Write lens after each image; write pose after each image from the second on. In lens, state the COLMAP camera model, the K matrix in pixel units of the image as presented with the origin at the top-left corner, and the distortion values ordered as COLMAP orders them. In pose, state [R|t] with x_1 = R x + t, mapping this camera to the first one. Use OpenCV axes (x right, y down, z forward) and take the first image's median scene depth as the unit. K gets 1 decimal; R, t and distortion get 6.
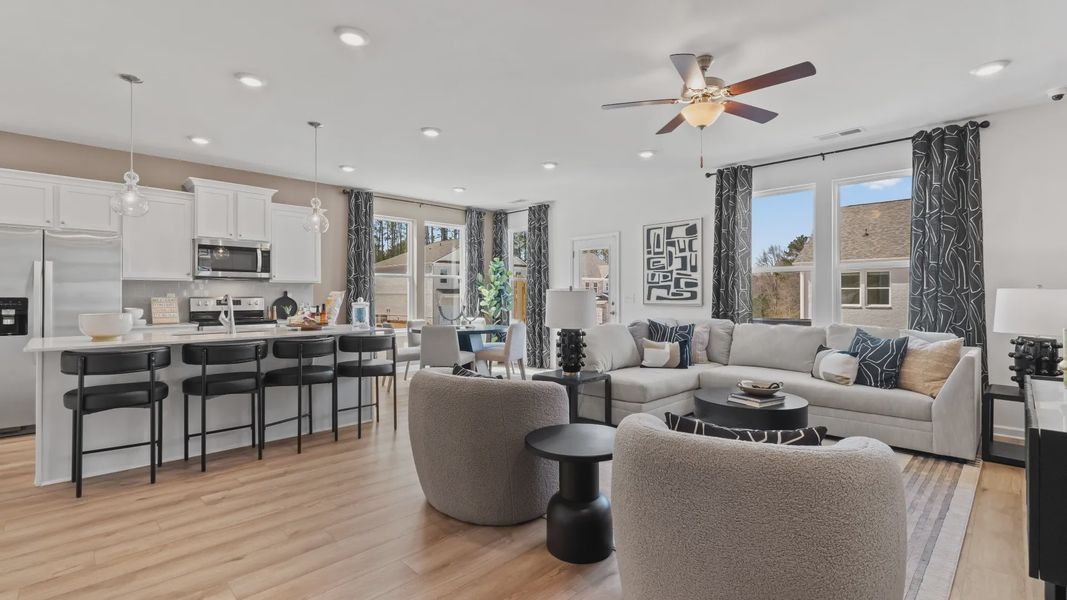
lens RADIAL K [[477.1, 0, 536.8], [0, 477.1, 296.5], [0, 0, 1]] dist [0.007502, -0.003216]
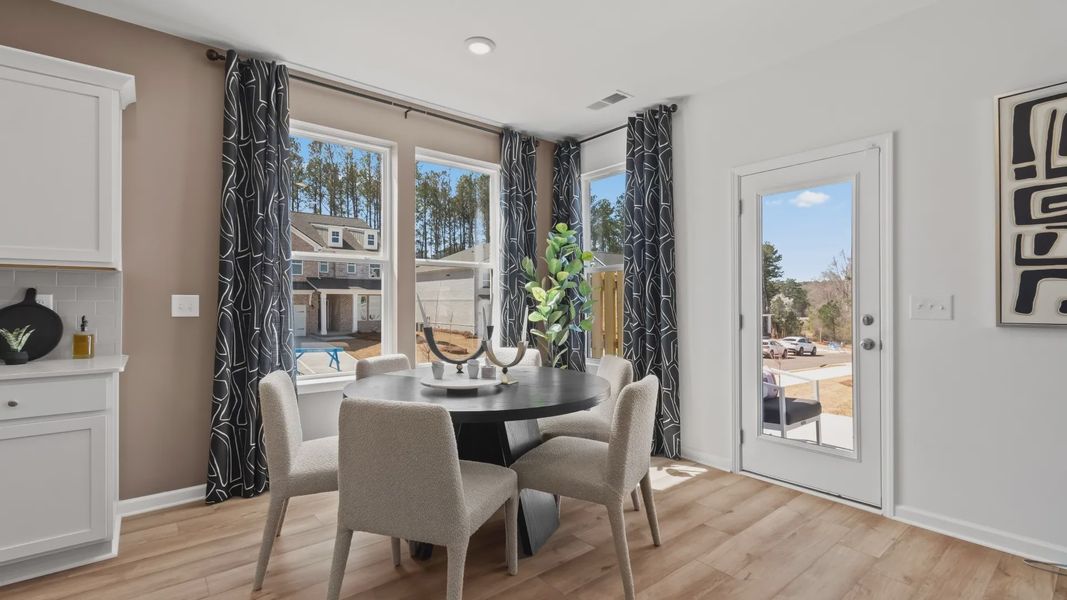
lens RADIAL K [[477.1, 0, 538.8], [0, 477.1, 300.0], [0, 0, 1]] dist [0.007502, -0.003216]
pose [[0.995851, -0.000996, -0.090998, -0.082490], [0.000326, 0.999973, -0.007369, 0.001012], [0.091003, 0.007309, 0.995824, 0.660715]]
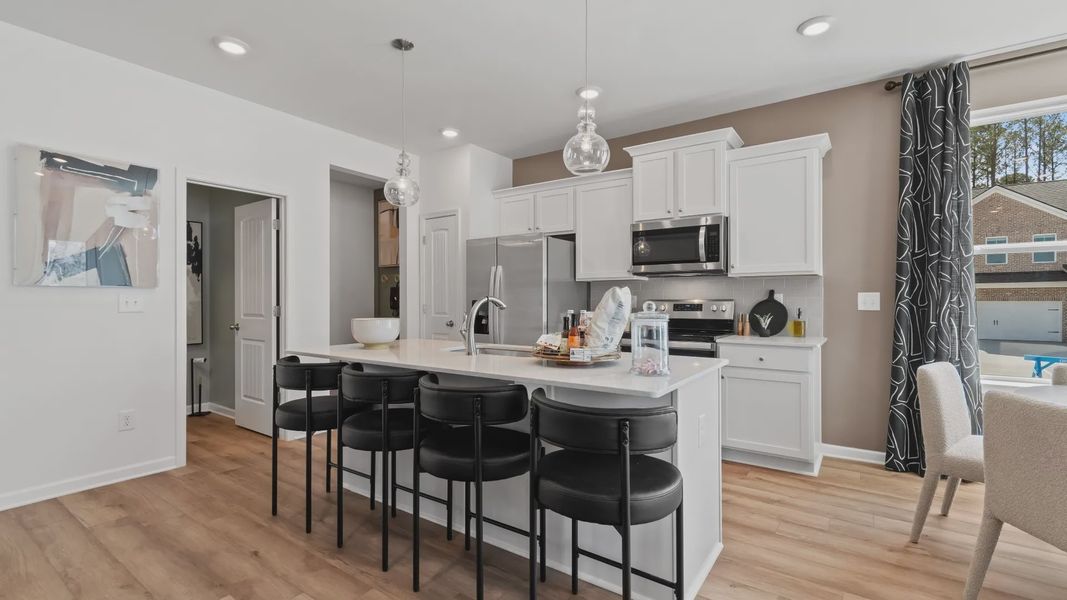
lens RADIAL K [[477.1, 0, 534.5], [0, 477.1, 301.2], [0, 0, 1]] dist [0.007502, -0.003216]
pose [[0.180953, 0.002651, -0.983488, 0.018697], [0.000964, 0.999995, 0.002873, 0.000812], [0.983491, -0.001468, 0.180949, 0.600802]]
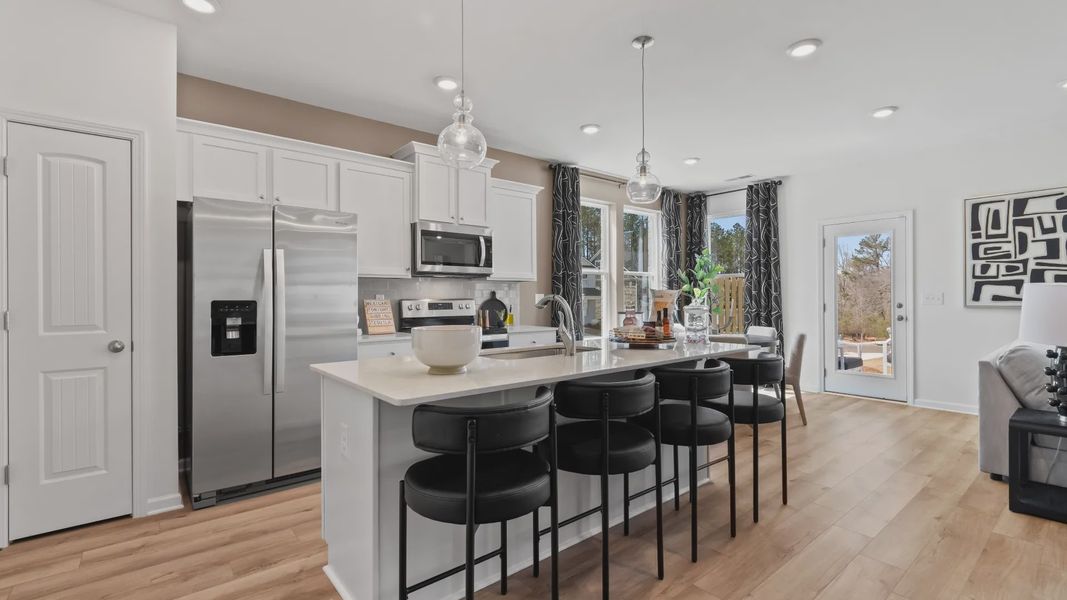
lens RADIAL K [[477.1, 0, 535.5], [0, 477.1, 296.3], [0, 0, 1]] dist [0.007502, -0.003216]
pose [[0.996416, -0.005275, -0.084418, -0.395036], [0.004851, 0.999975, -0.005229, 0.001124], [0.084444, 0.004801, 0.996417, 0.222863]]
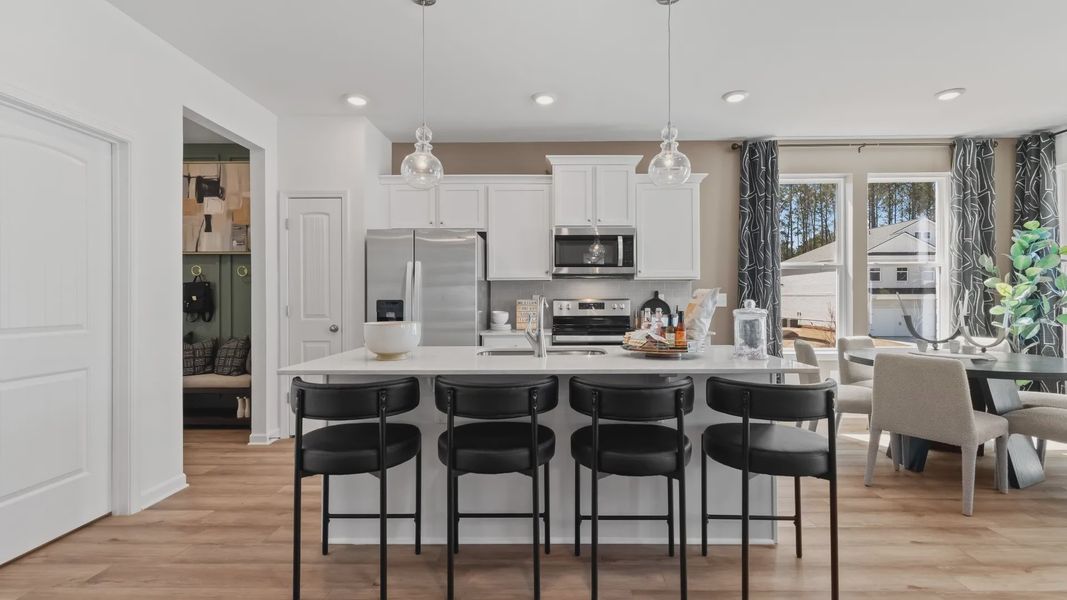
lens RADIAL K [[477.1, 0, 545.4], [0, 477.1, 298.6], [0, 0, 1]] dist [0.007502, -0.003216]
pose [[0.705236, -0.002459, -0.708969, -0.115040], [0.002768, 0.999996, -0.000716, 0.000666], [0.708968, -0.001458, 0.705239, 0.347033]]
